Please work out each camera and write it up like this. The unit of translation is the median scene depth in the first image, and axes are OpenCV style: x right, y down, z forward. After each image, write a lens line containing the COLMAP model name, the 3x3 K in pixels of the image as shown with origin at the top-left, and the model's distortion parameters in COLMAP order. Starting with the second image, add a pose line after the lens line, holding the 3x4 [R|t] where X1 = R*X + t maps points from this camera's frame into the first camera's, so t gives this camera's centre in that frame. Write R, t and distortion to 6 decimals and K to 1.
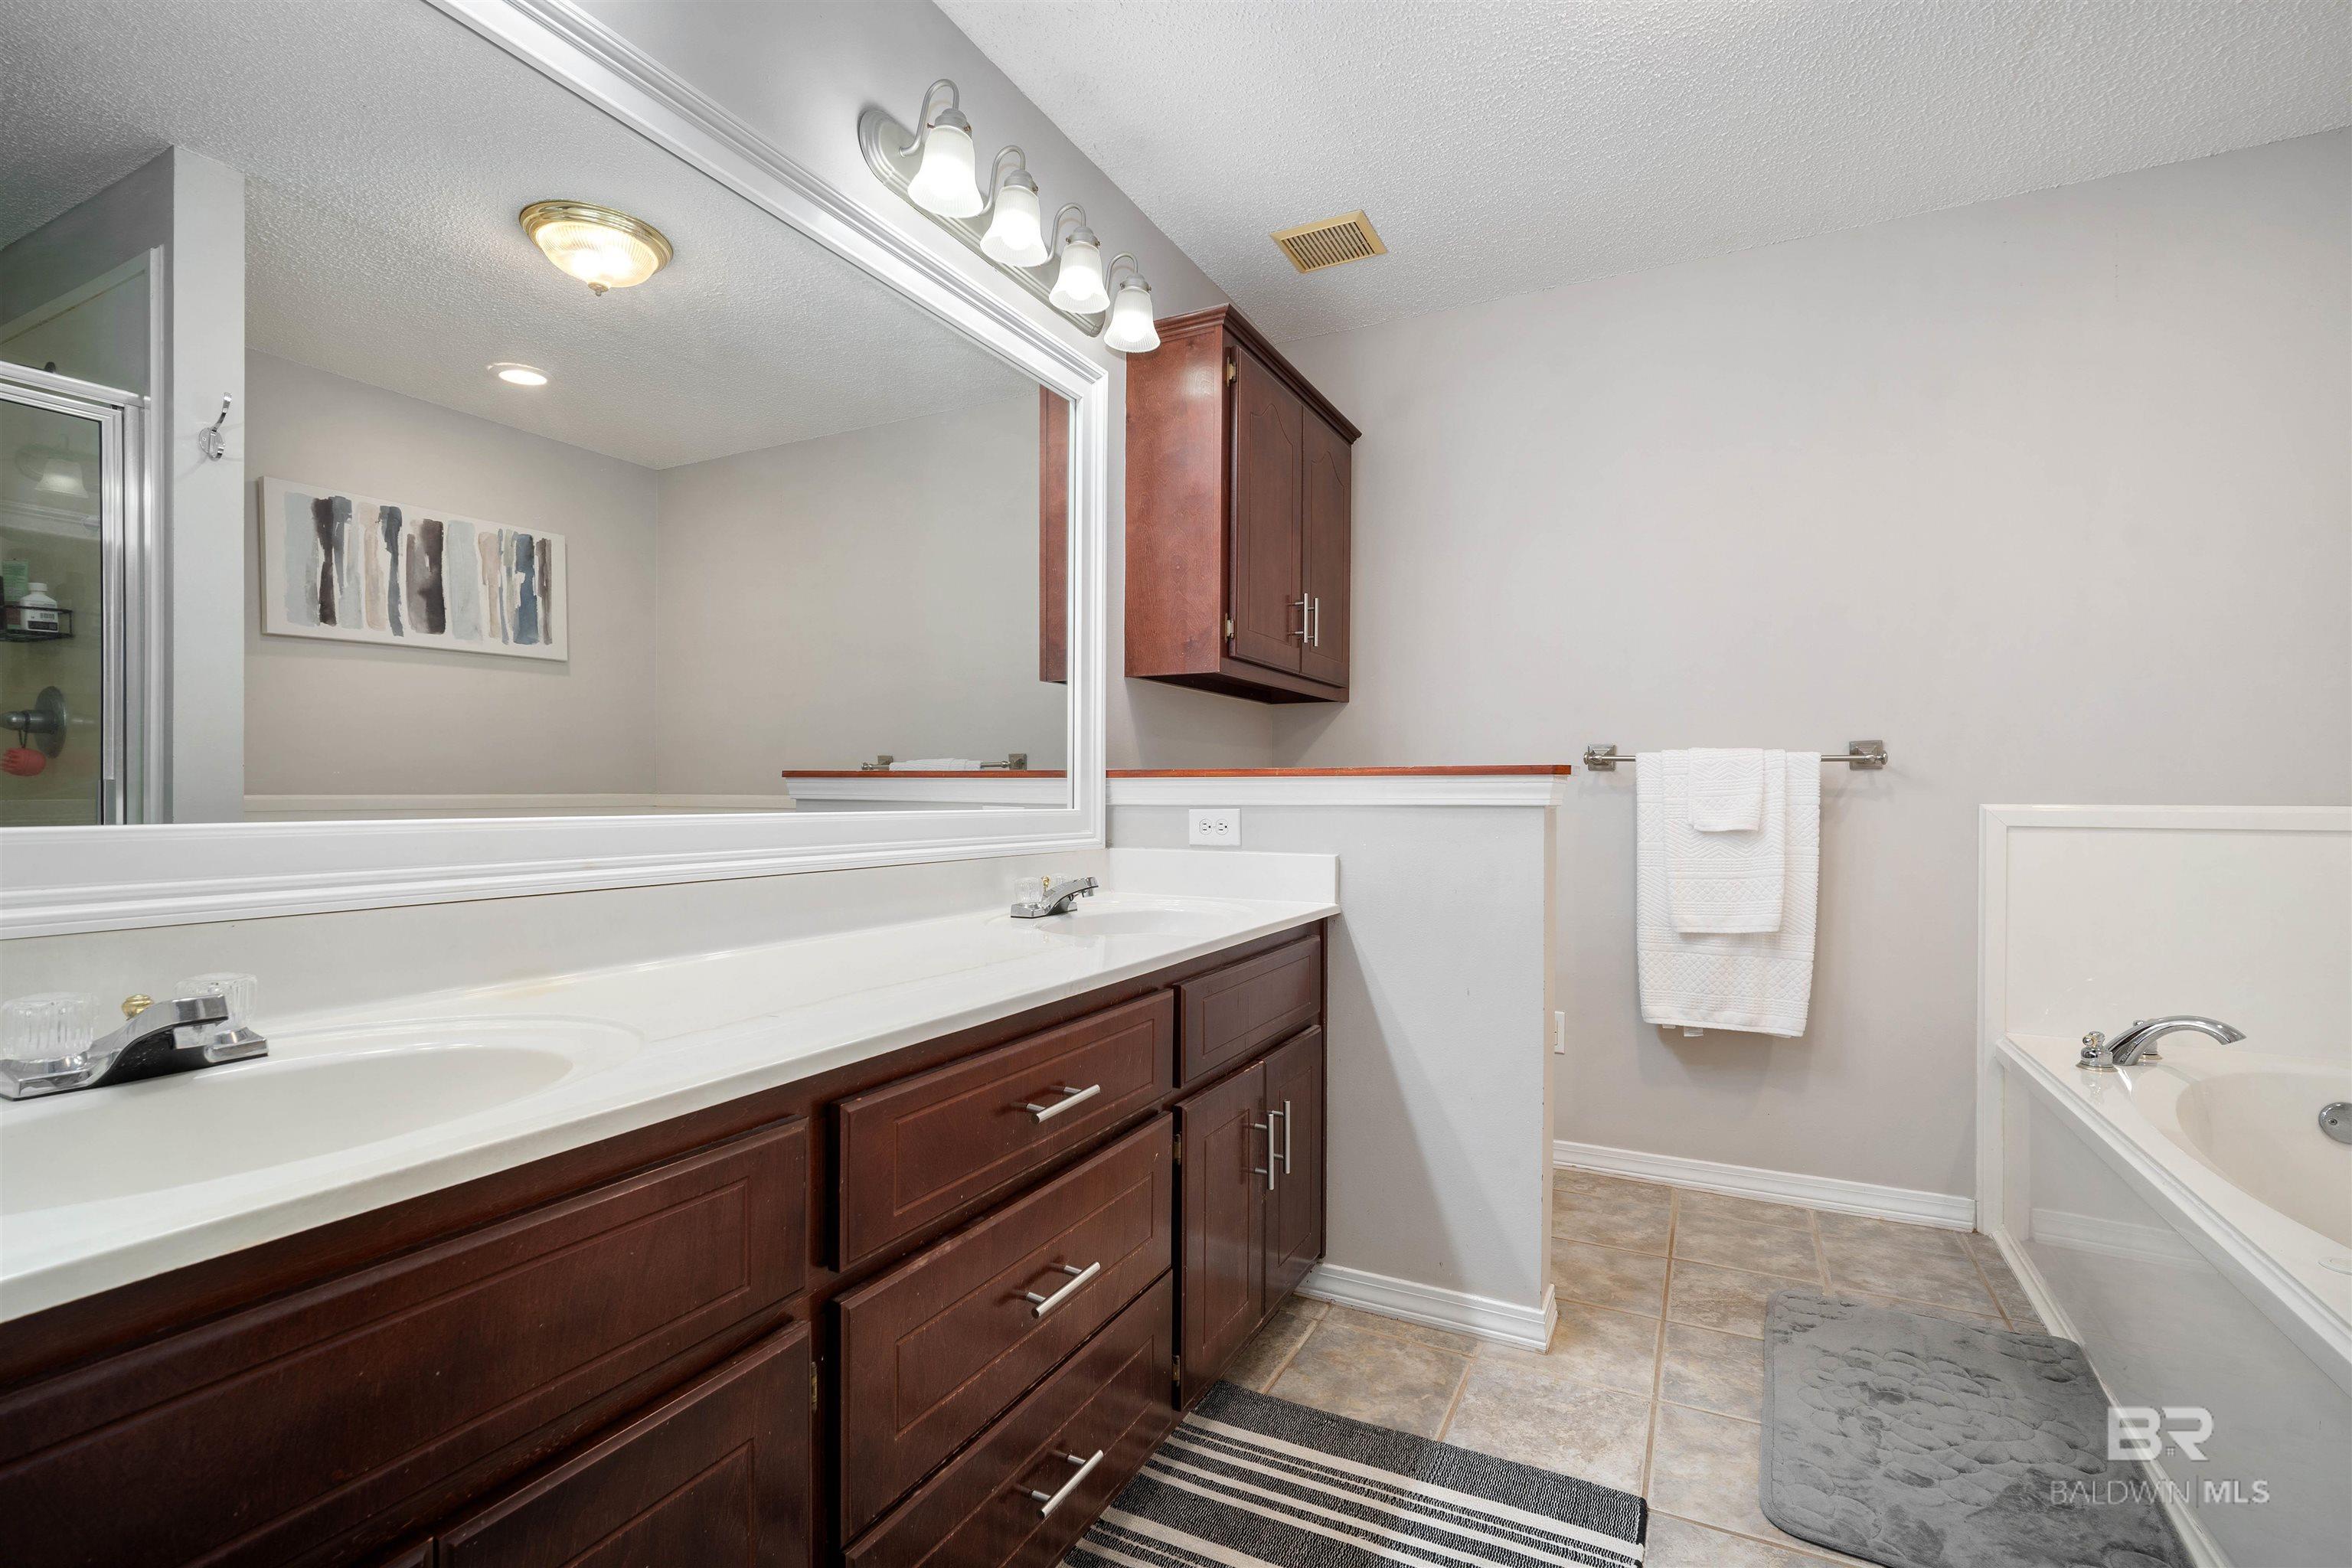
lens RADIAL K [[1041.6, 0, 1195.9], [0, 1041.6, 794.0], [0, 0, 1]] dist [-0.009792, 0.000899]
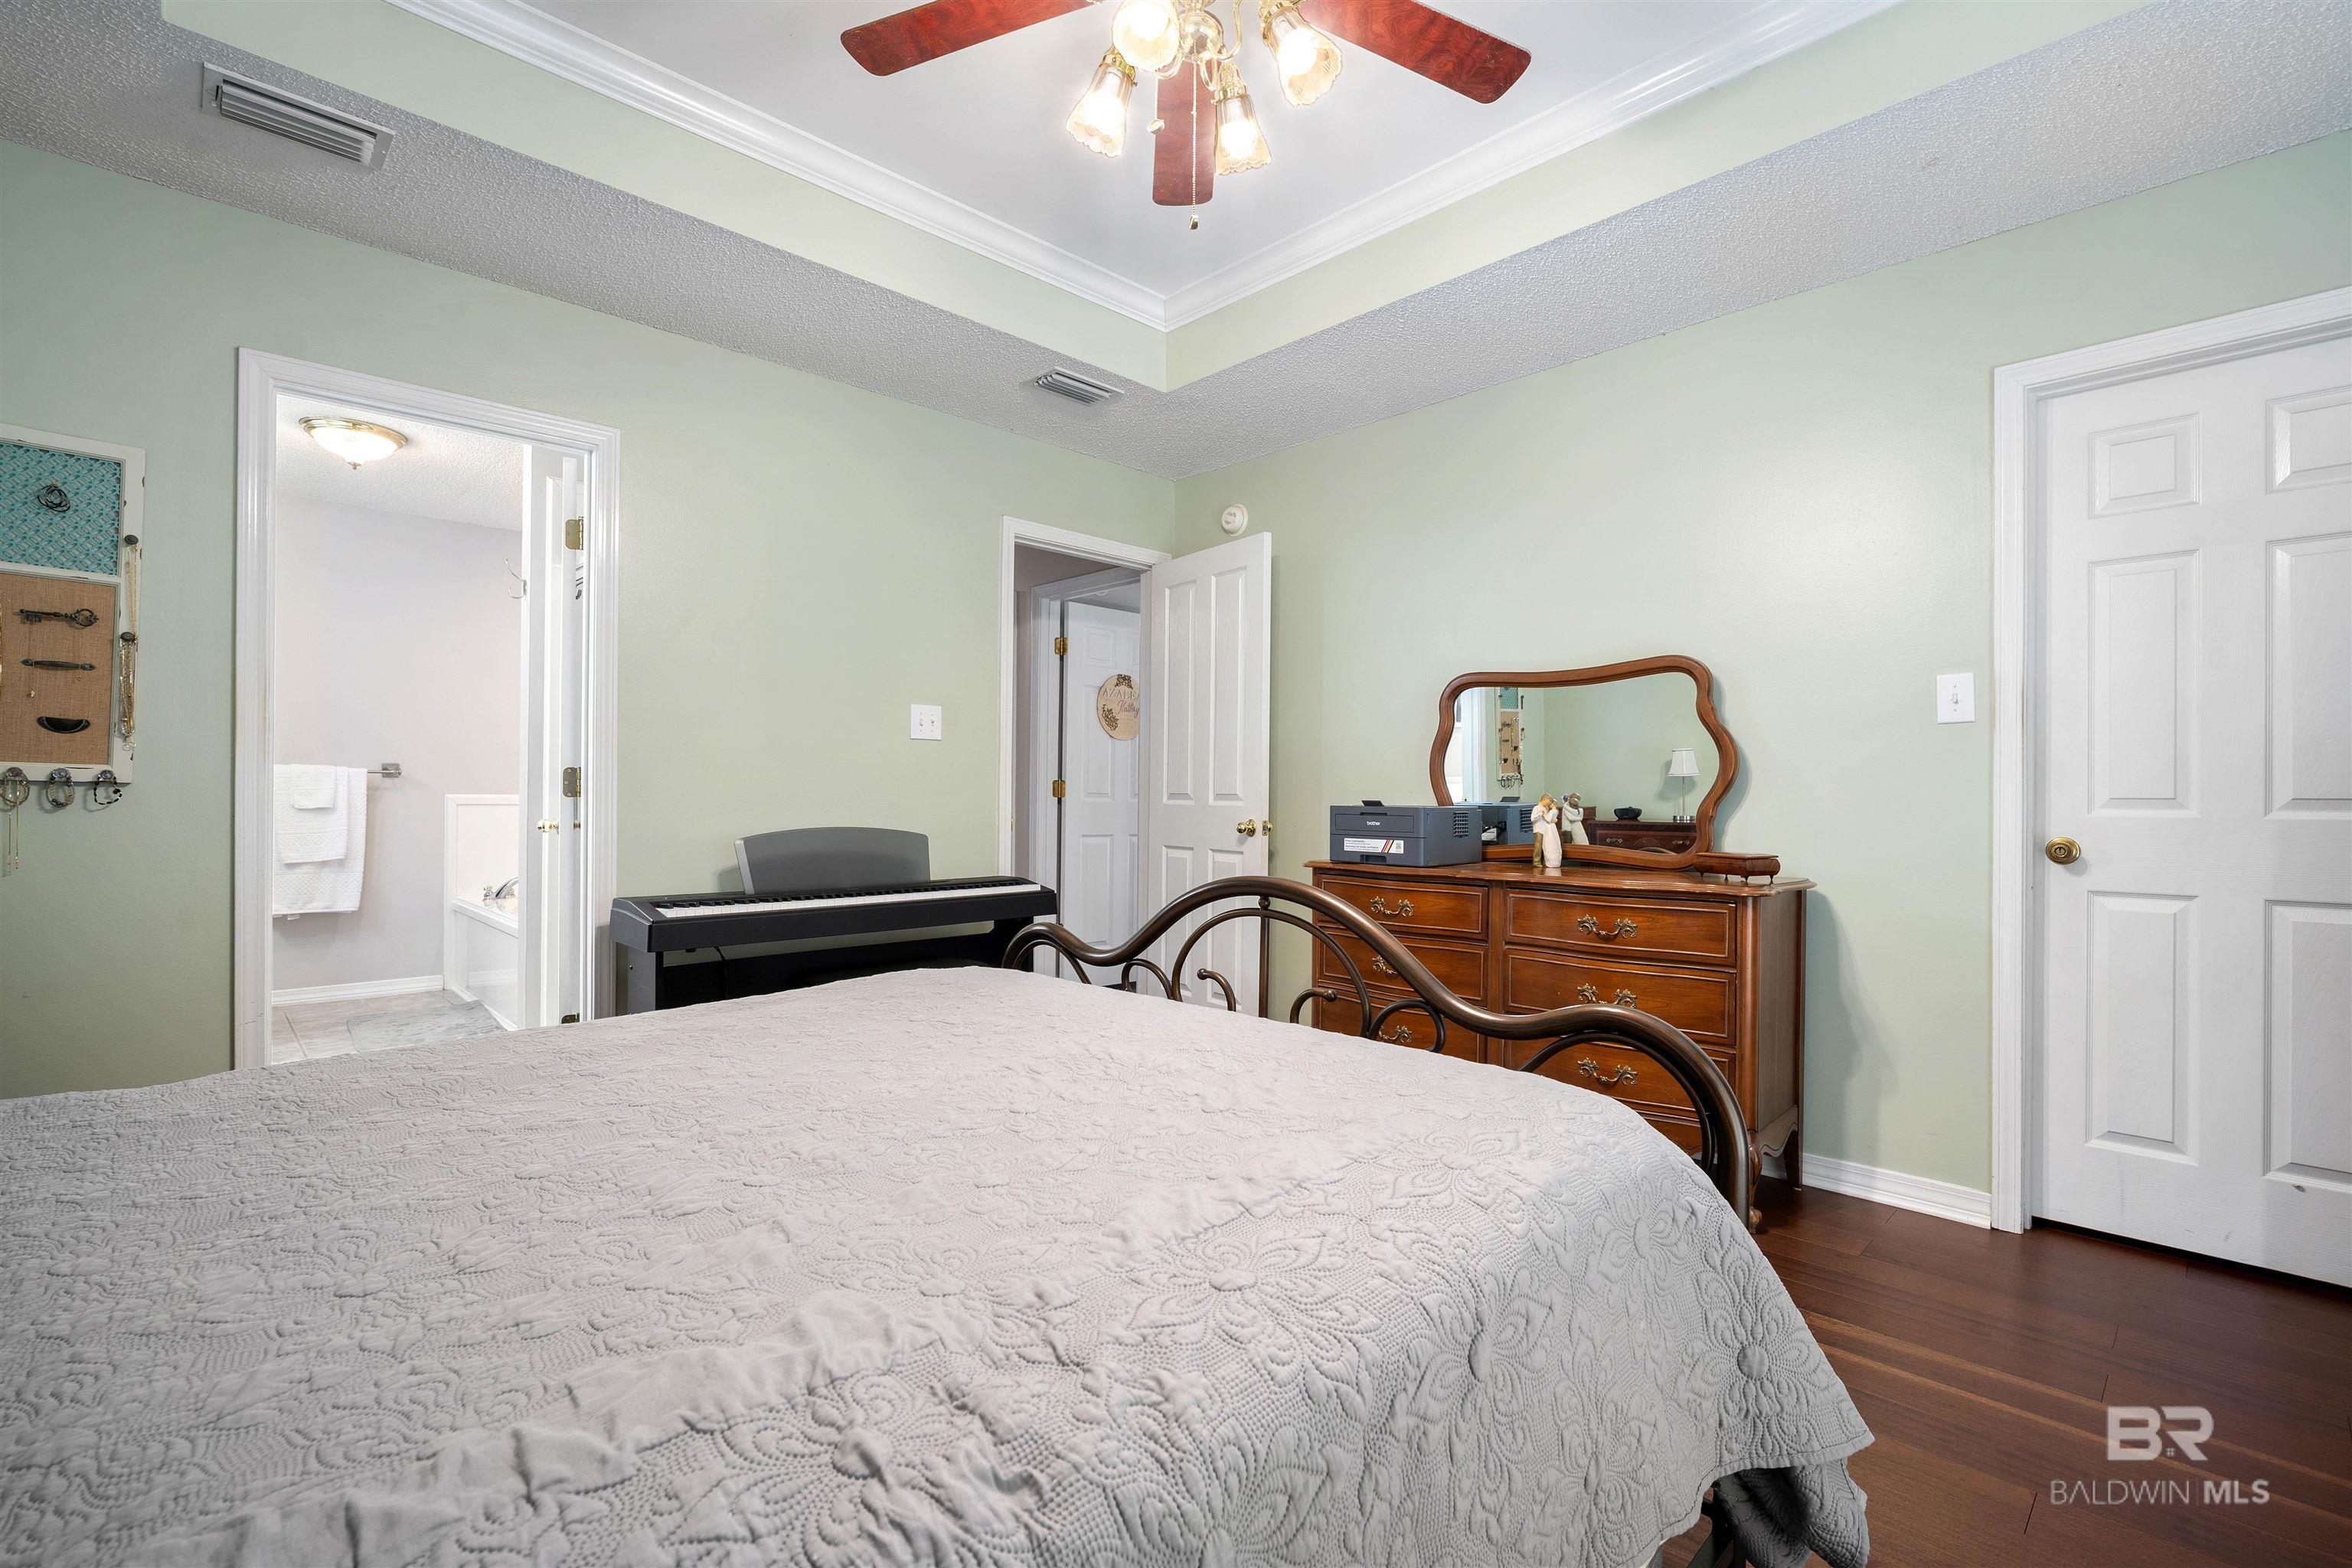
lens RADIAL K [[1041.6, 0, 1192.6], [0, 1041.6, 794.3], [0, 0, 1]] dist [-0.009792, 0.000899]
pose [[0.308612, 0.003243, 0.951183, -0.811646], [0.001954, 0.999990, -0.004043, 0.021028], [-0.951186, 0.003107, 0.308602, -1.138689]]
